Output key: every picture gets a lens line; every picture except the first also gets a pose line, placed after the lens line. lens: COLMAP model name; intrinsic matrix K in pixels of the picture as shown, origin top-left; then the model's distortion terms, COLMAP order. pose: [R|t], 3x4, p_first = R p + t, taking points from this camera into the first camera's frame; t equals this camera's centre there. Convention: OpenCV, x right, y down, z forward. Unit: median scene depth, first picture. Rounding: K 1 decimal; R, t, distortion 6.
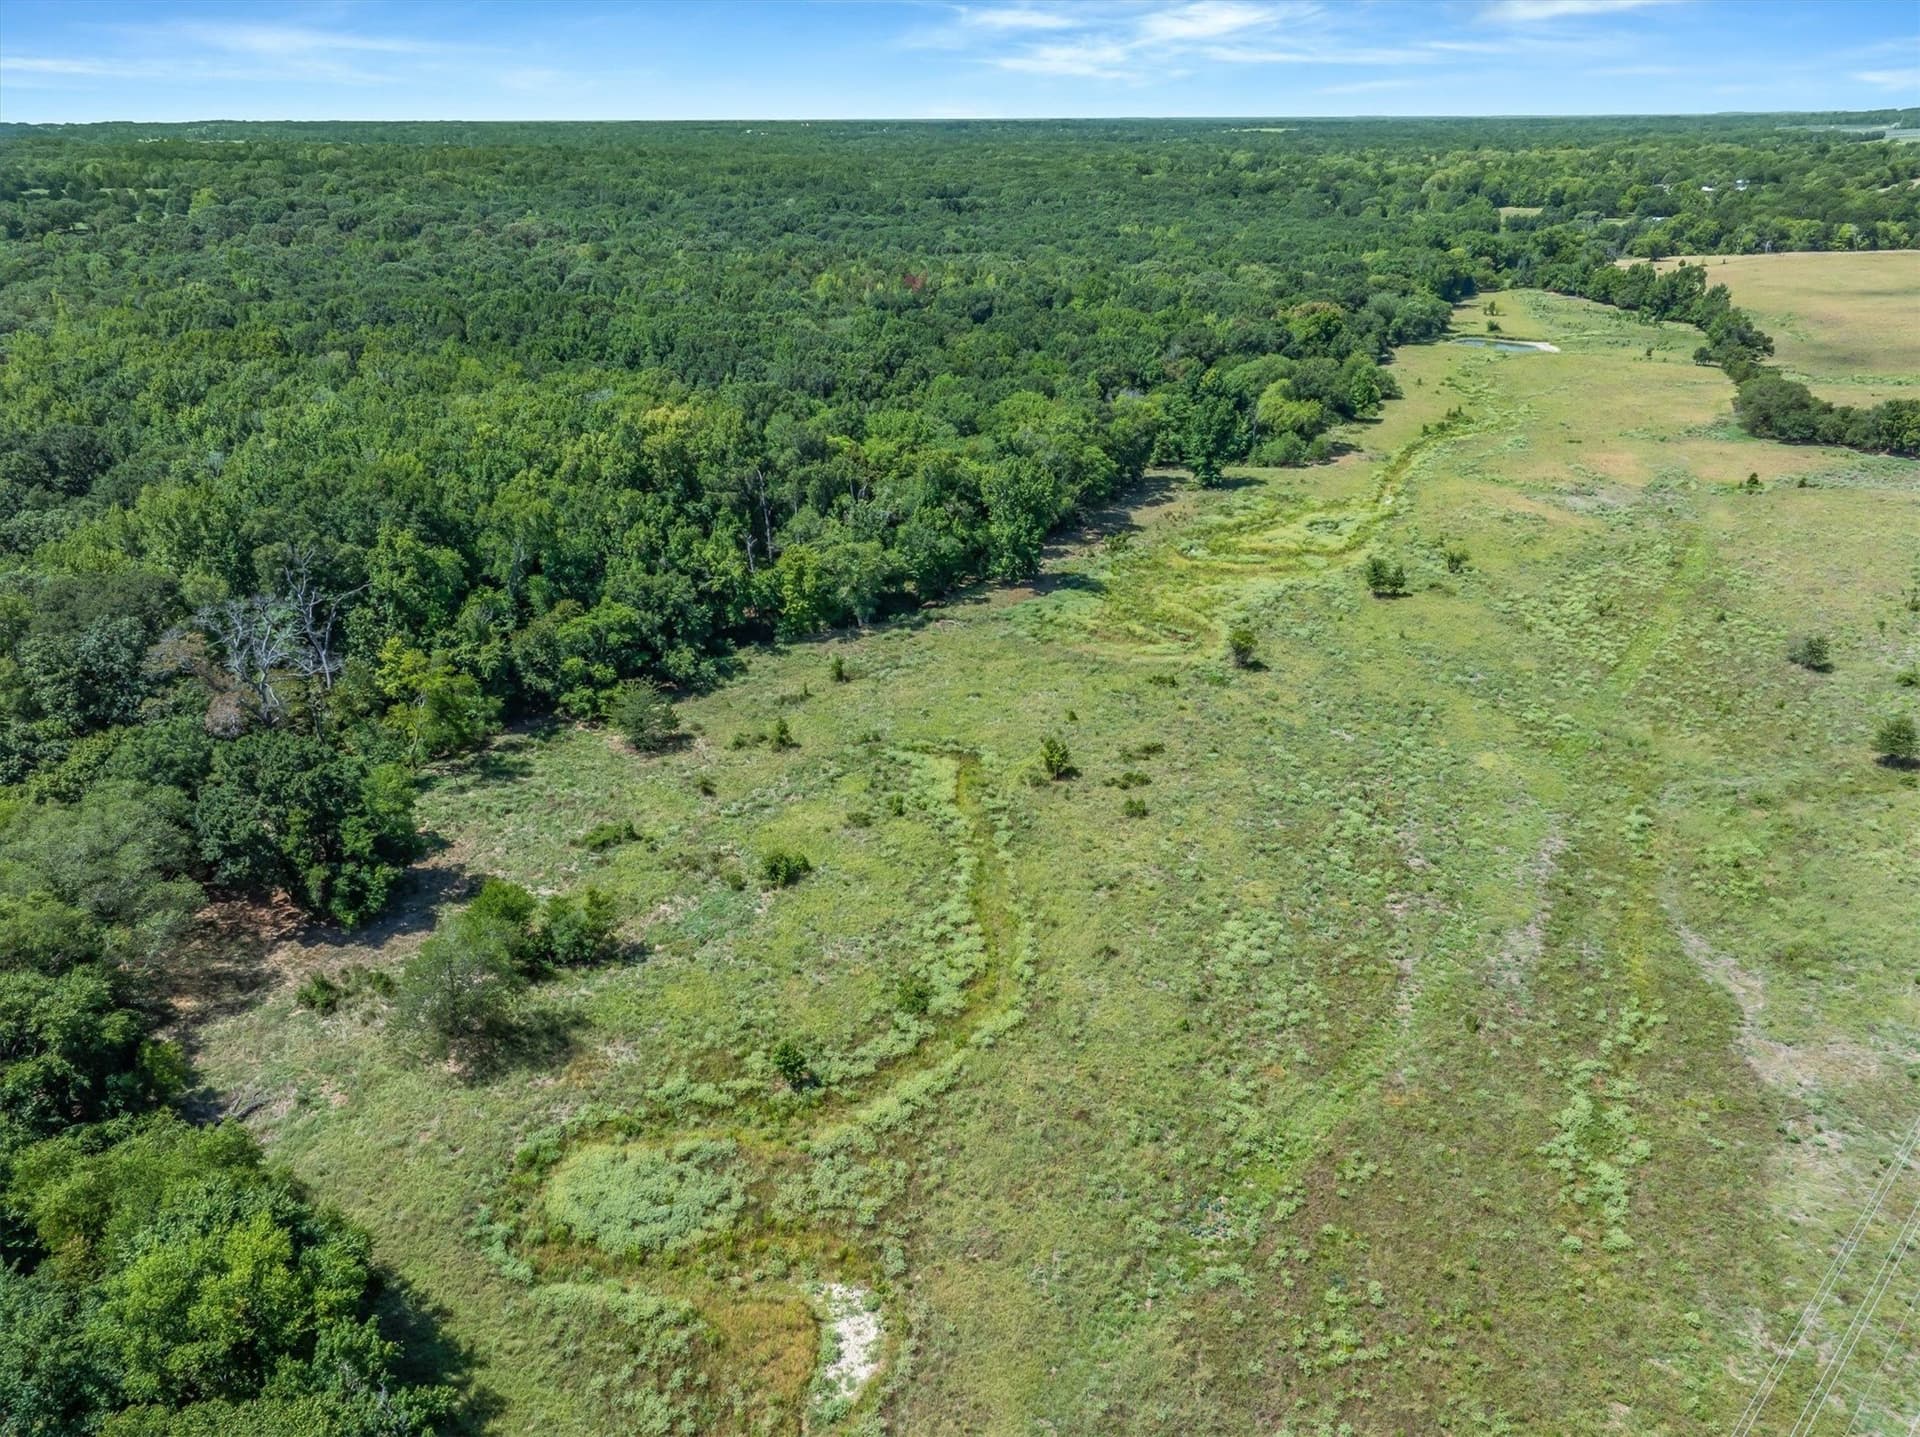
lens RADIAL K [[1340.1, 0, 985.9], [0, 1340.1, 685.8], [0, 0, 1]] dist [0.000072, 0.006667]
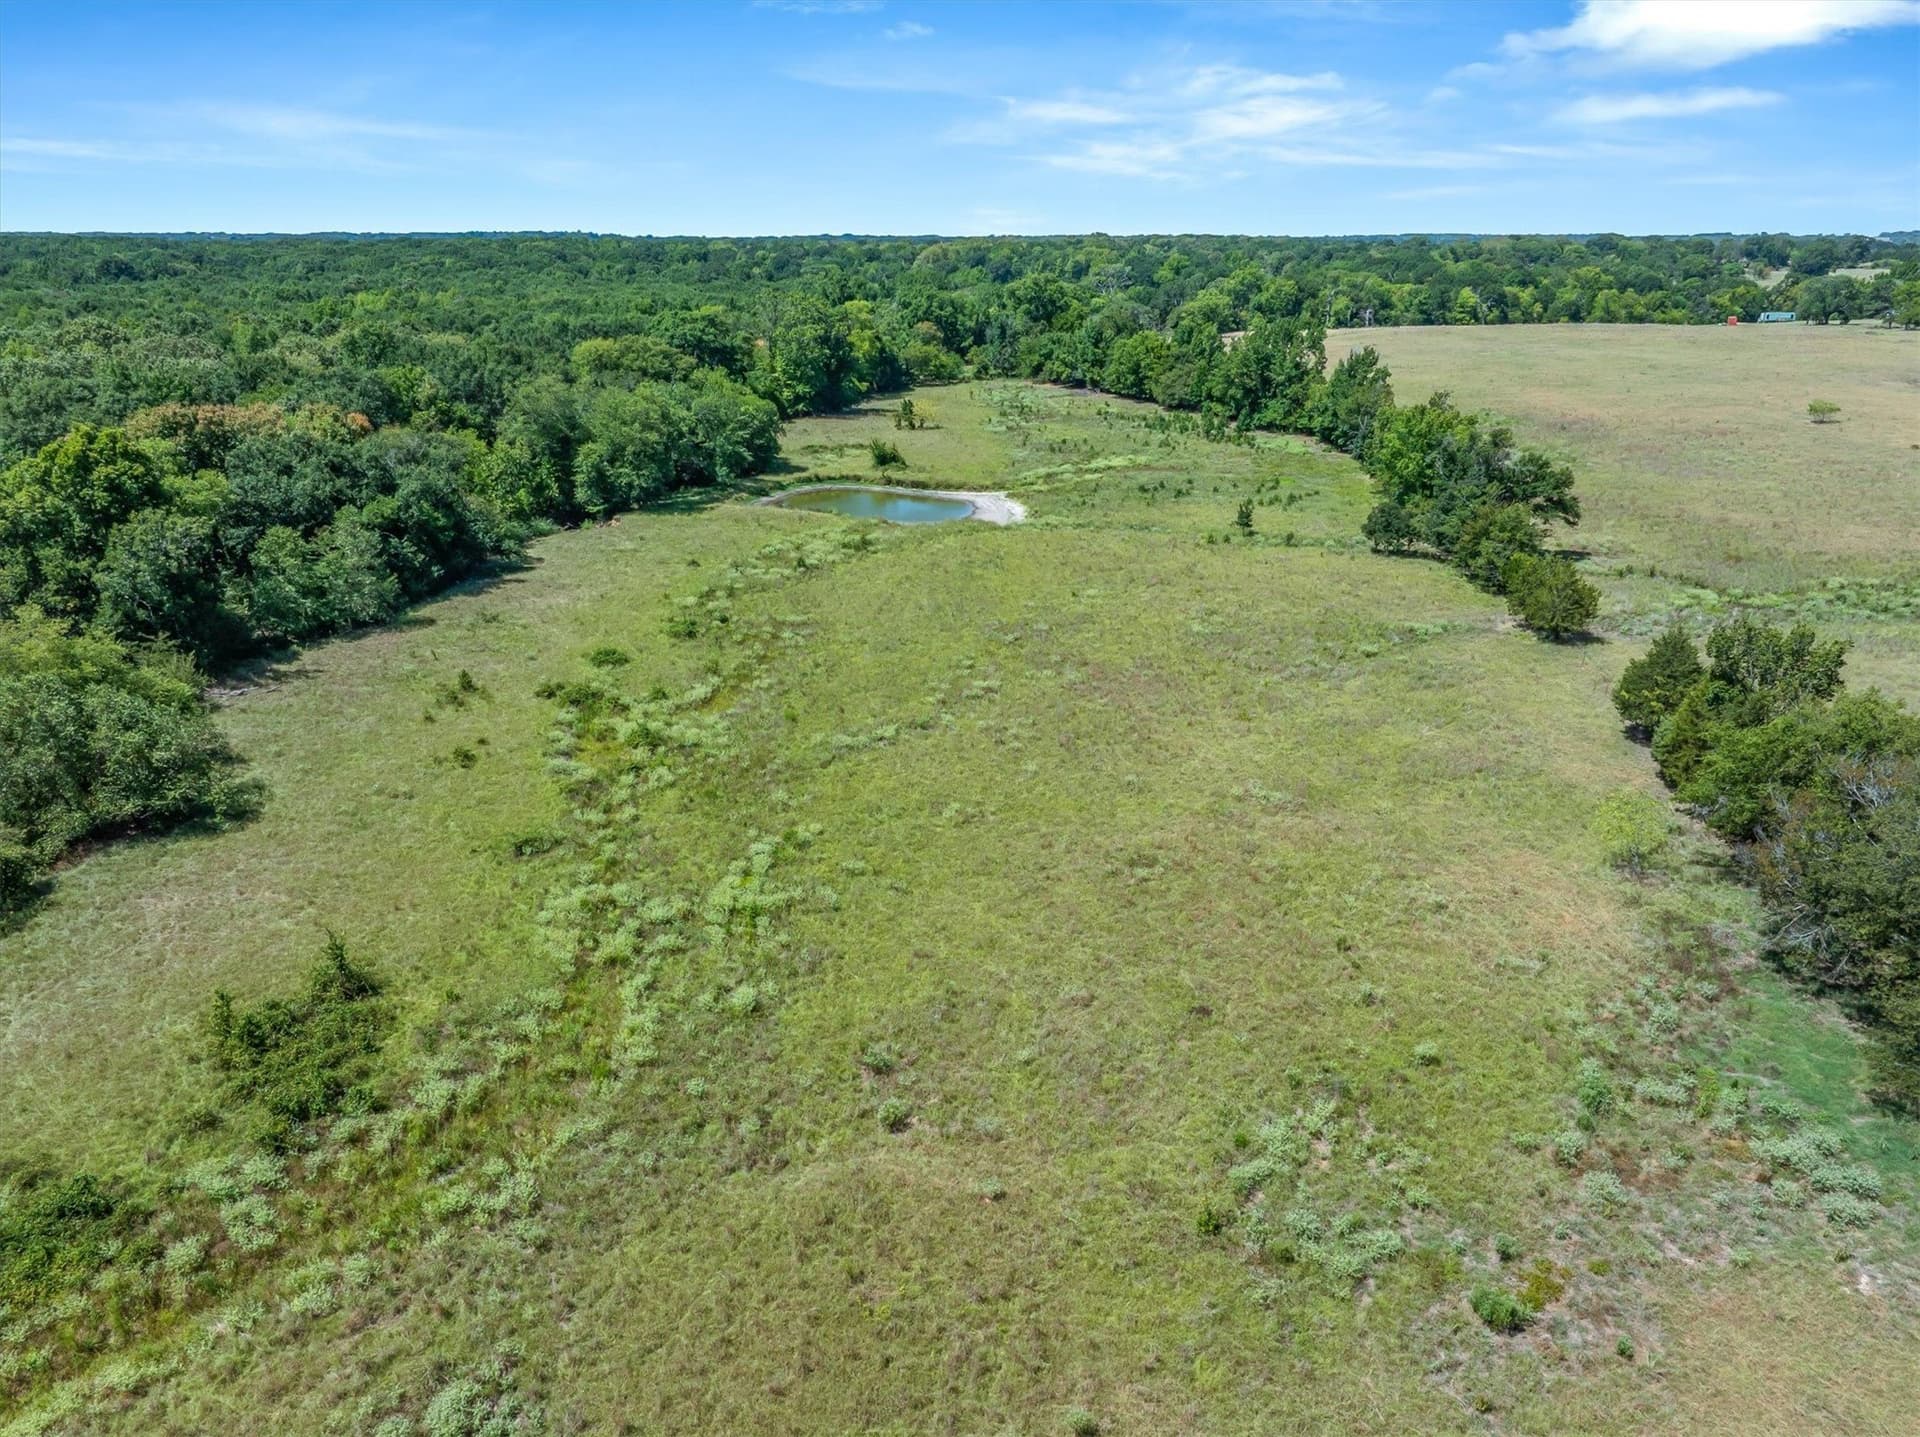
lens RADIAL K [[1422.8, 0, 960.0], [0, 1422.8, 718.5], [0, 0, 1]] dist [-0.031569, -0.002815]
pose [[0.961409, -0.078850, 0.263582, 0.328807], [0.098567, 0.993171, -0.062415, -0.185830], [-0.256860, 0.085987, 0.962616, 0.683191]]
